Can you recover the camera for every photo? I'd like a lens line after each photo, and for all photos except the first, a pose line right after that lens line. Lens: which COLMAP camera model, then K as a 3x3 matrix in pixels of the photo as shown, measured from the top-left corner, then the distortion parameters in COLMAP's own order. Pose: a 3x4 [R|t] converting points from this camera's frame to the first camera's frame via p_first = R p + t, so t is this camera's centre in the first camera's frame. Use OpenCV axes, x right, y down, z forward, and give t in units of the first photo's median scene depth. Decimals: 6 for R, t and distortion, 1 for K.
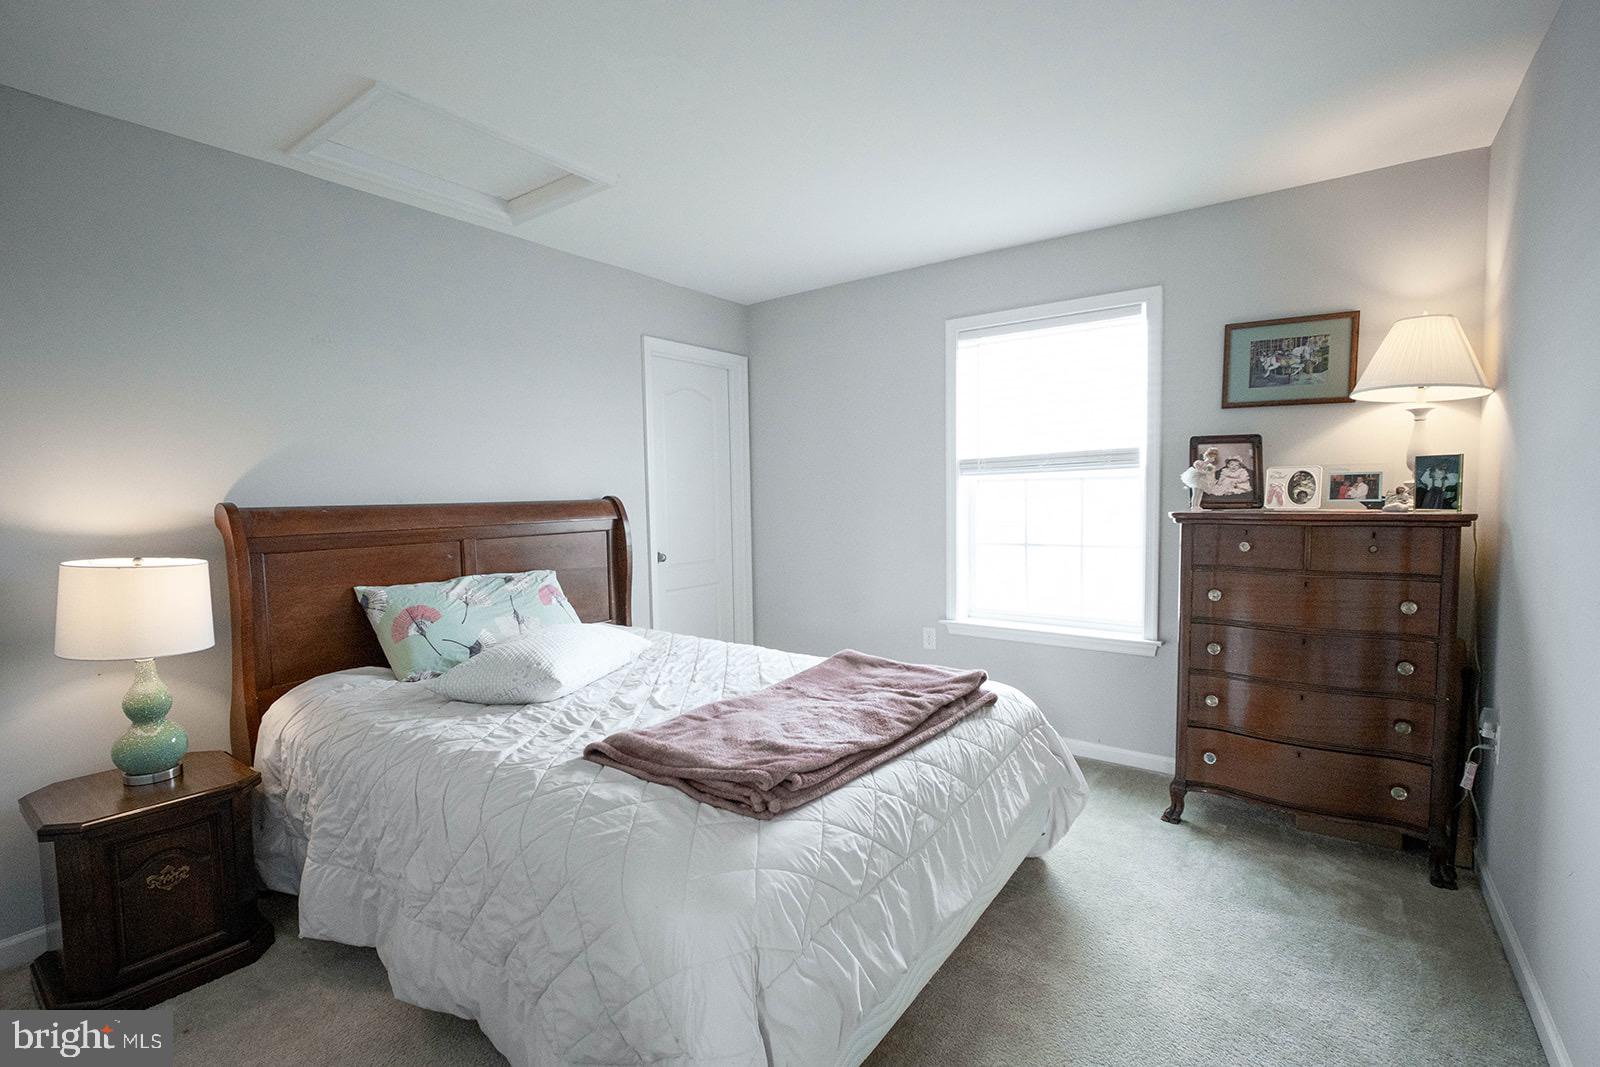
lens RADIAL K [[724.5, 0, 792.7], [0, 724.5, 536.5], [0, 0, 1]] dist [-0.001759, -0.007207]
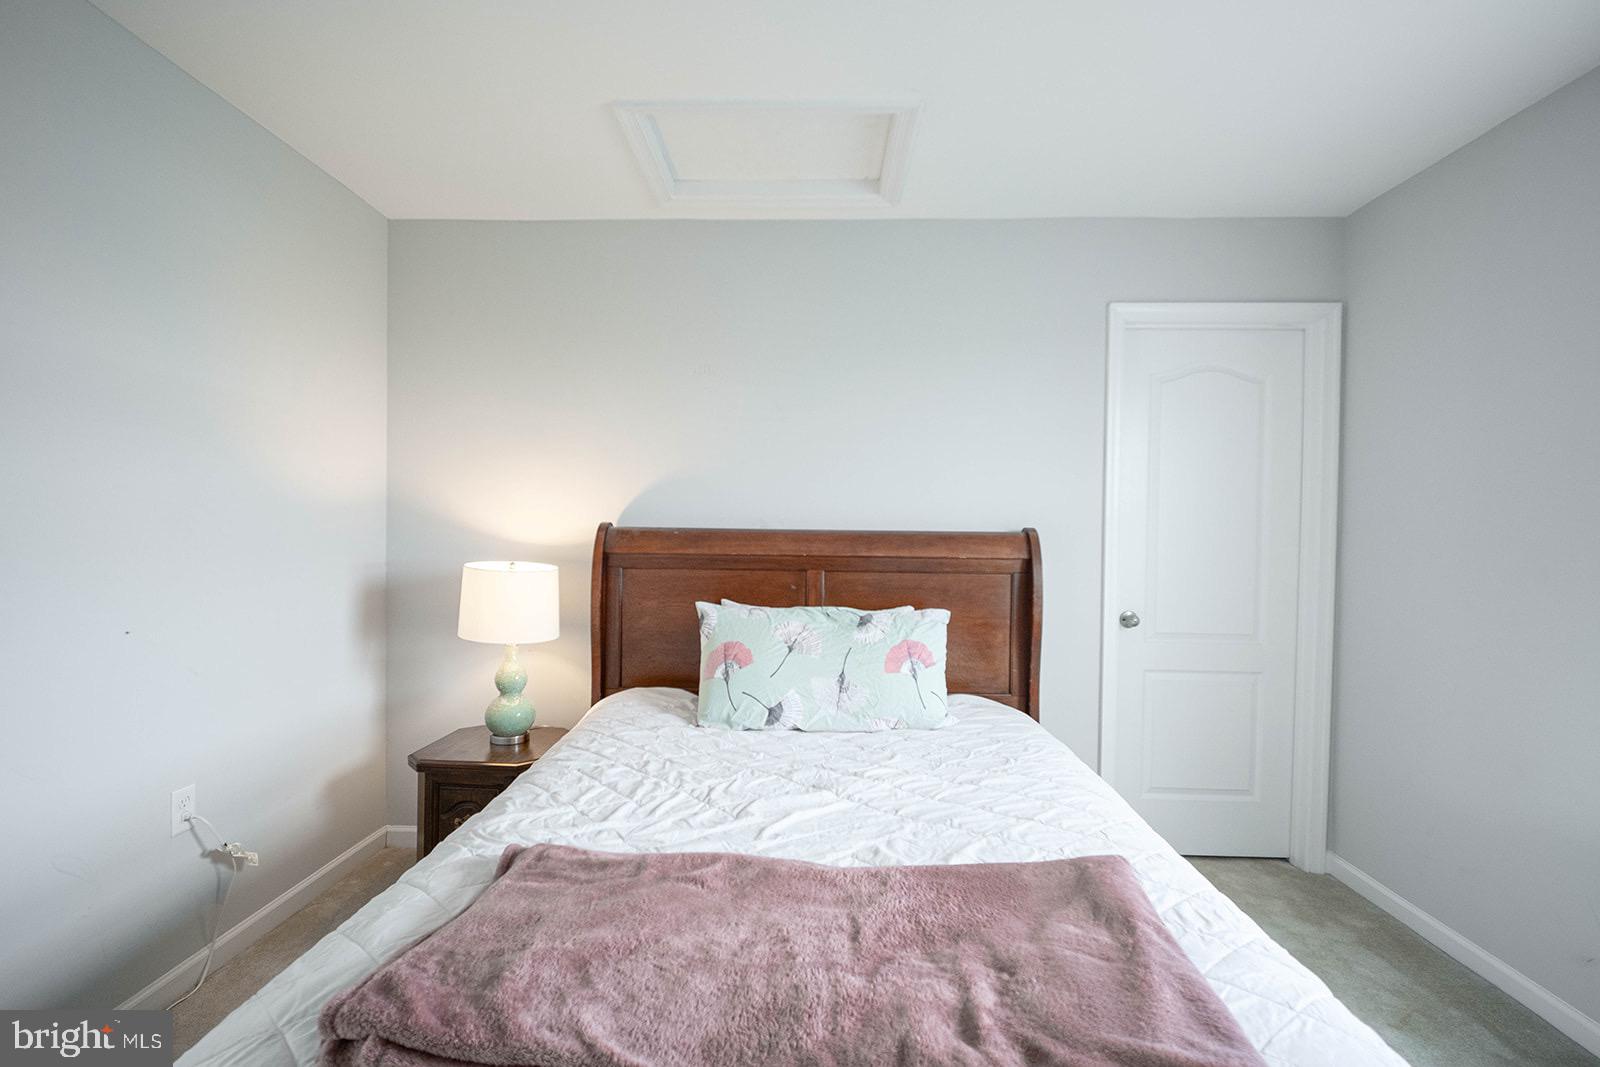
lens RADIAL K [[748.8, 0, 800.0], [0, 748.8, 533.5], [0, 0, 1]] dist [-0.000632, -0.010952]
pose [[0.556976, 0.031766, -0.829921, 0.346318], [-0.073597, 0.997225, -0.011223, -0.033211], [0.827261, 0.067331, 0.557769, 0.517853]]
